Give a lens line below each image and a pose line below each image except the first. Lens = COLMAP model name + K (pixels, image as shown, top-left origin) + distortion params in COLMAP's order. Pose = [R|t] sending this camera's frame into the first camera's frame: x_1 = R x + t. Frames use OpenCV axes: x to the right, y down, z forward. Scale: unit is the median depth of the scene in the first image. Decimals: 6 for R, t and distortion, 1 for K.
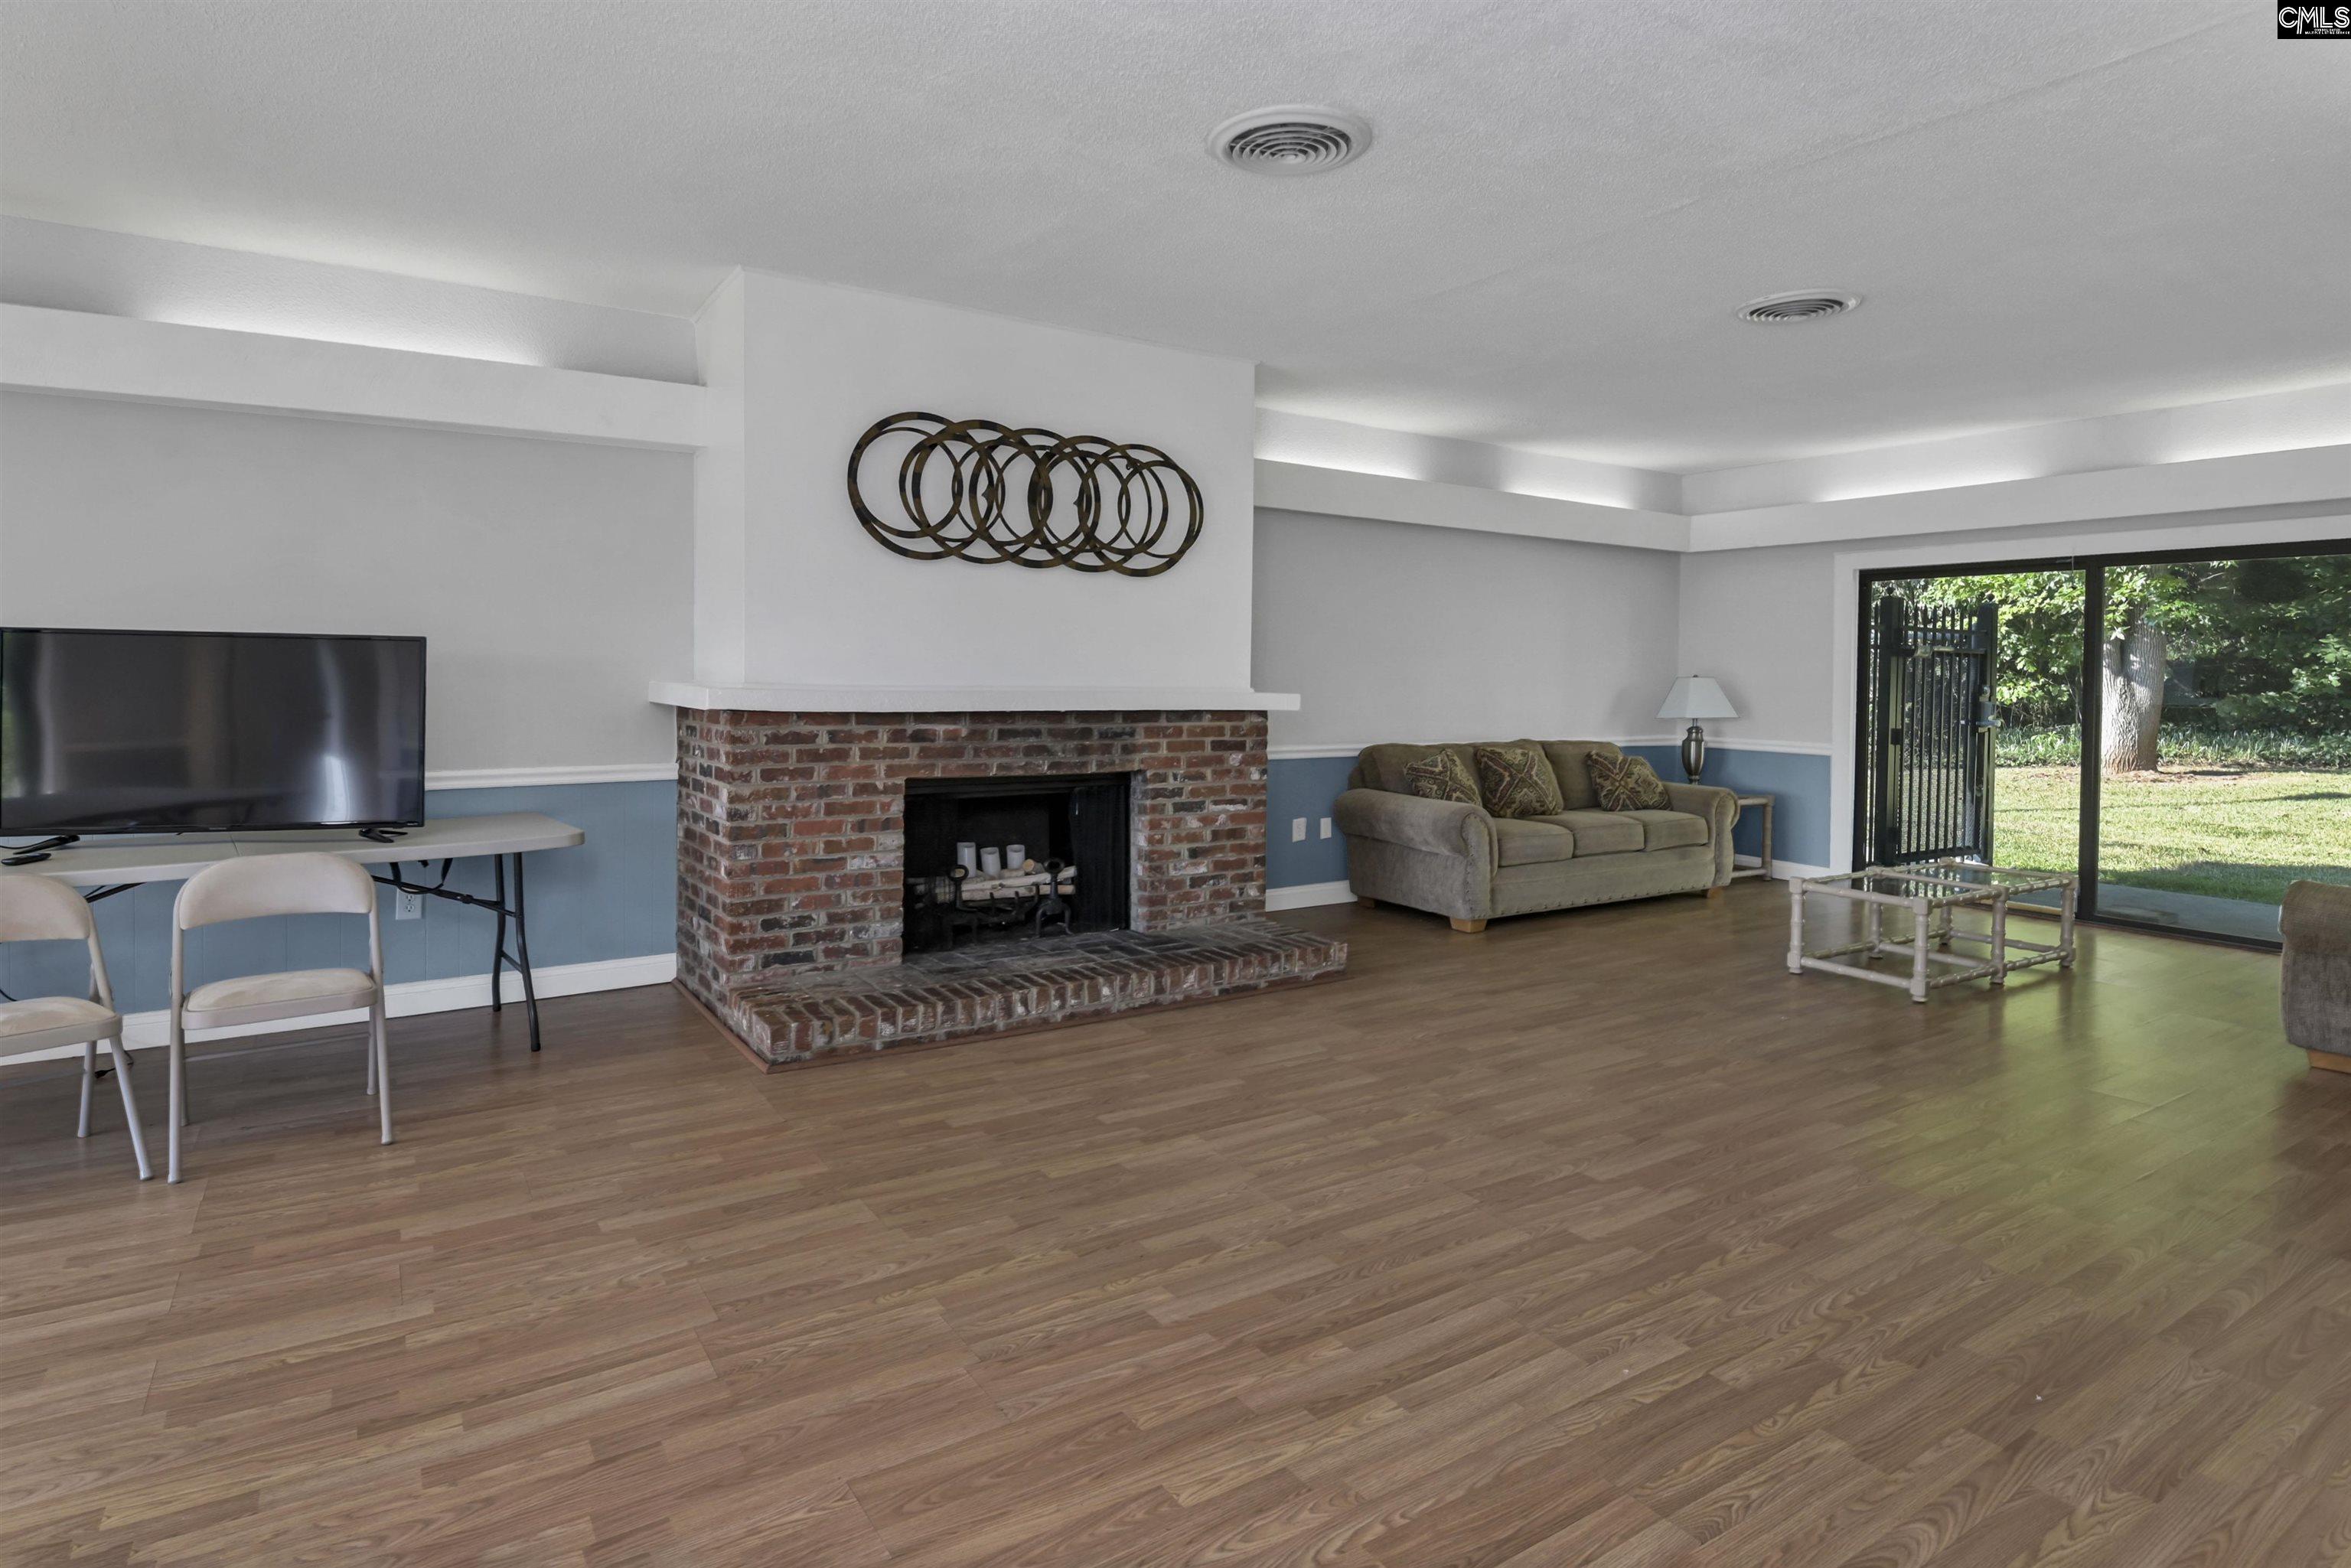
lens RADIAL K [[1207.8, 0, 1150.8], [0, 1207.8, 696.3], [0, 0, 1]] dist [-0.035516, -0.002300]
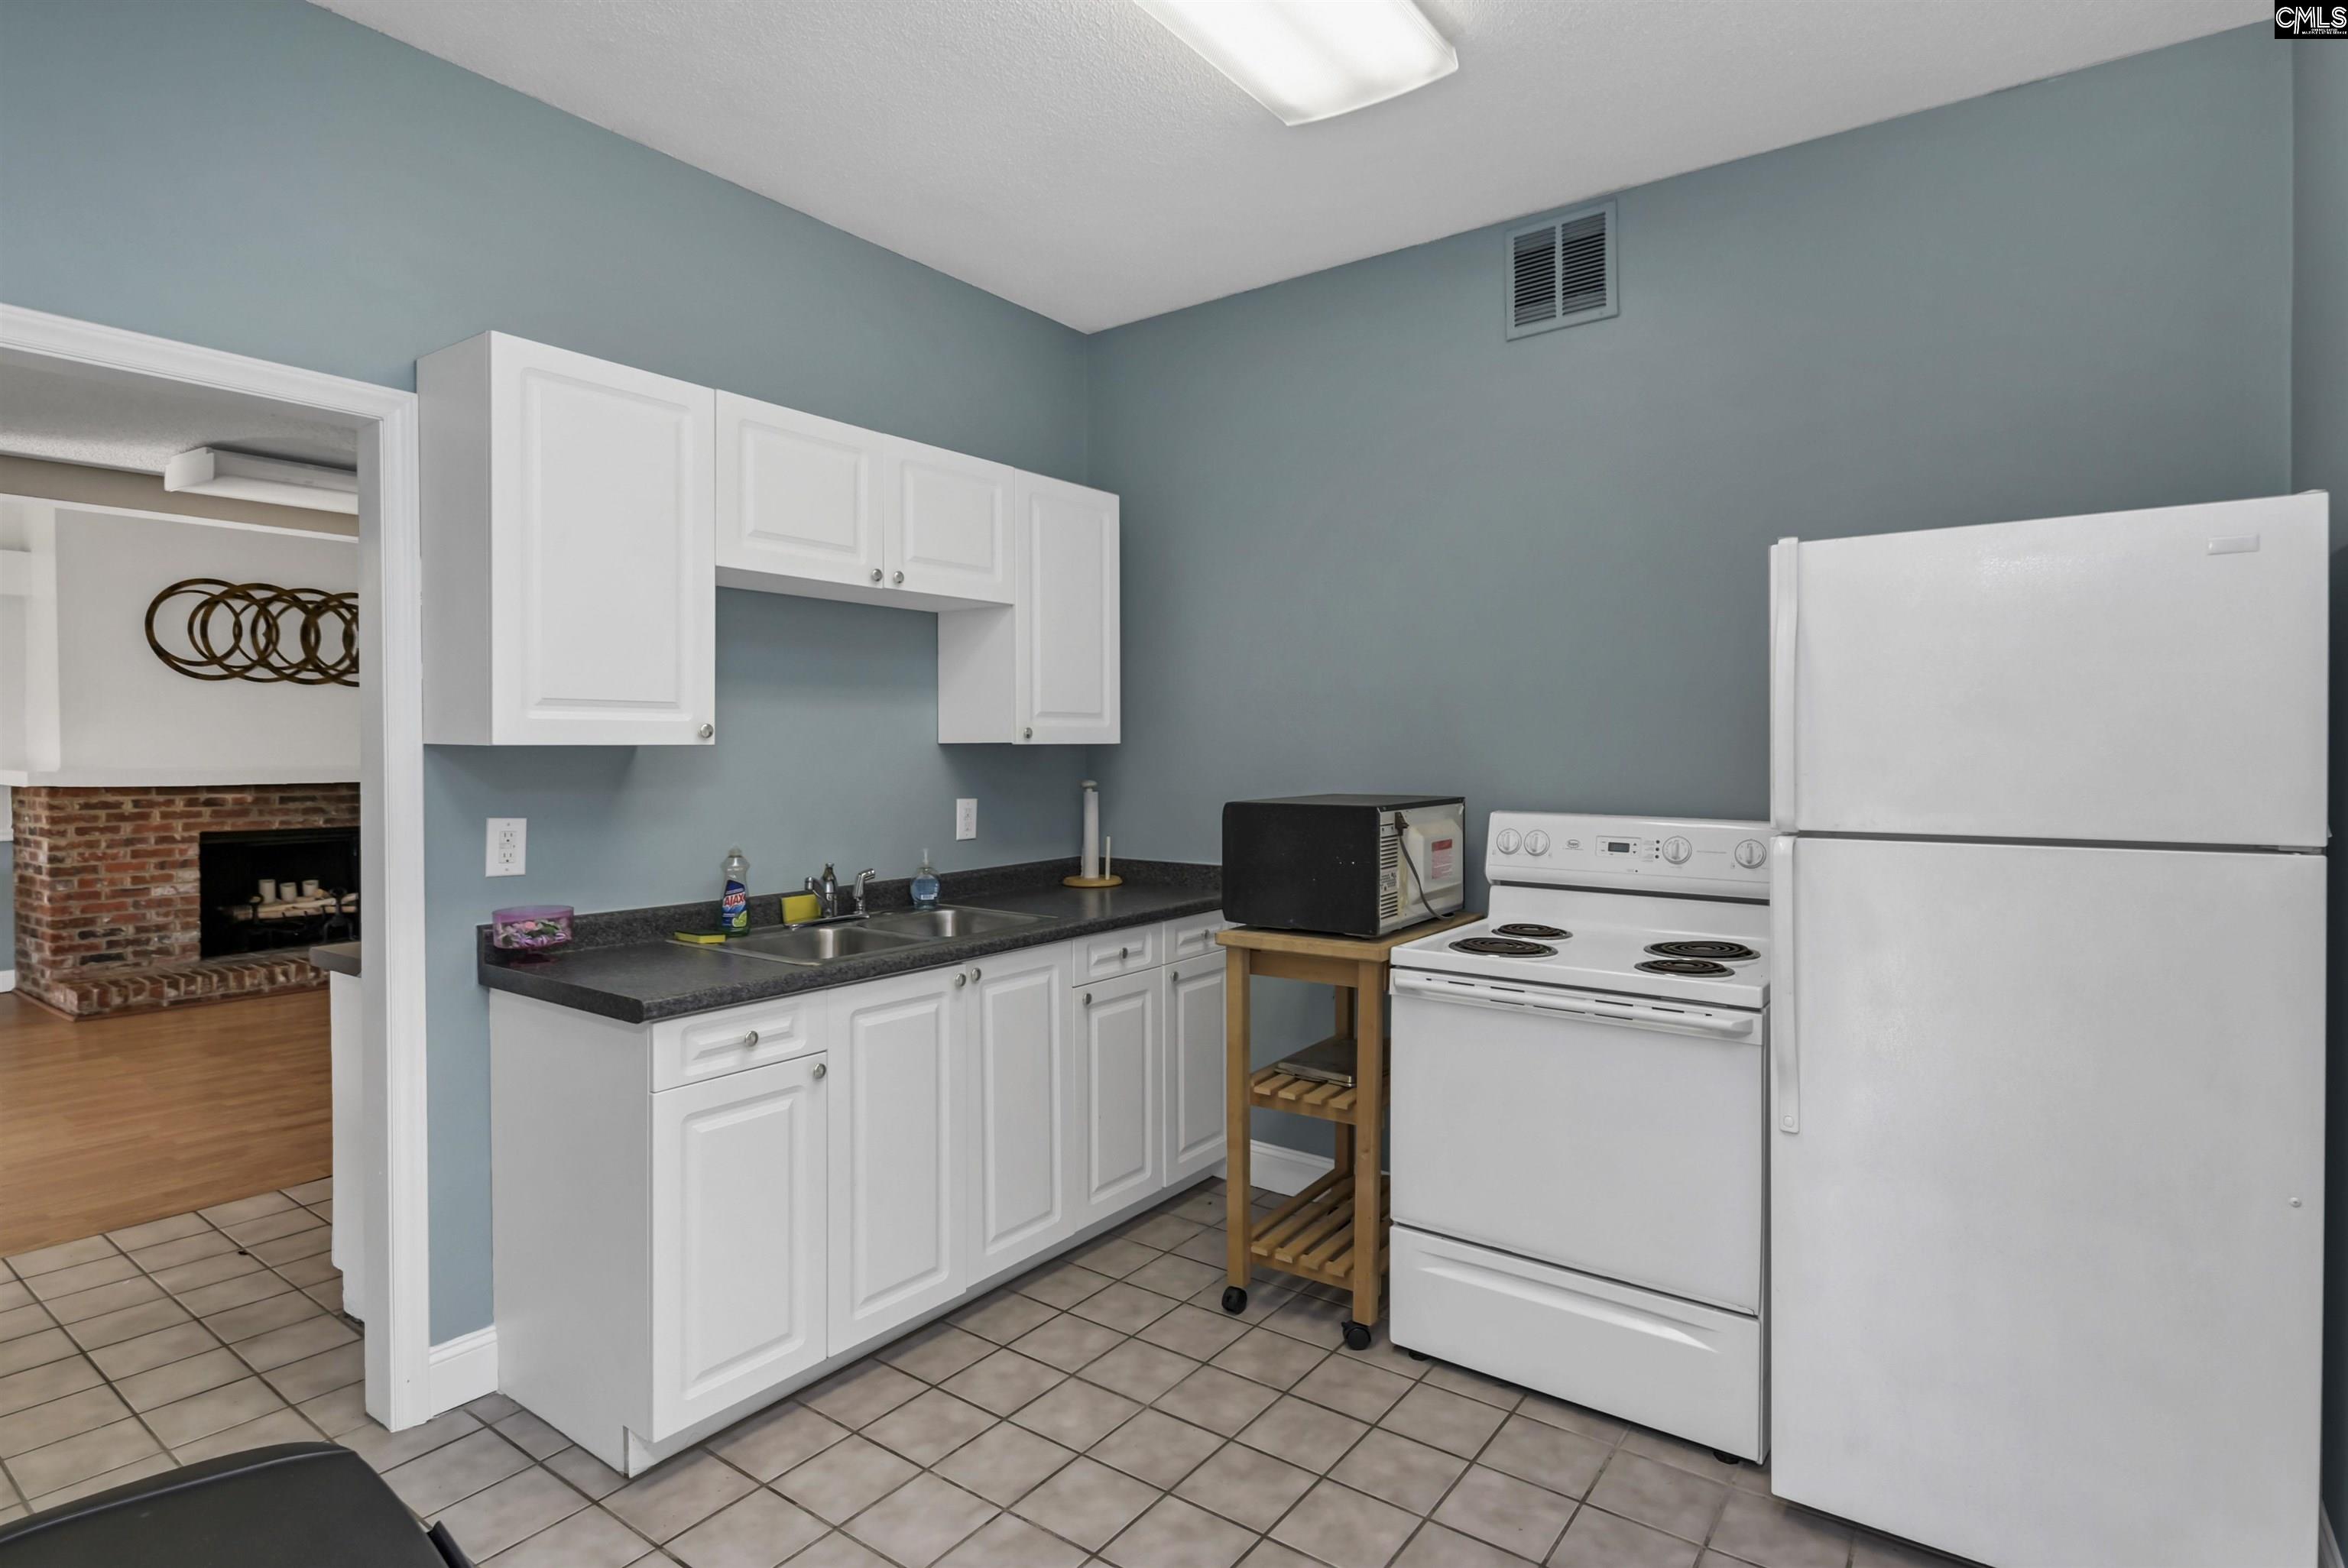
lens RADIAL K [[1206.1, 0, 1172.1], [0, 1206.1, 770.7], [0, 0, 1]] dist [-0.035516, -0.002300]
pose [[0.931097, -0.019572, 0.364247, 0.372632], [0.019272, 0.999804, 0.004459, 0.011043], [-0.364263, 0.002868, 0.931292, -0.742075]]
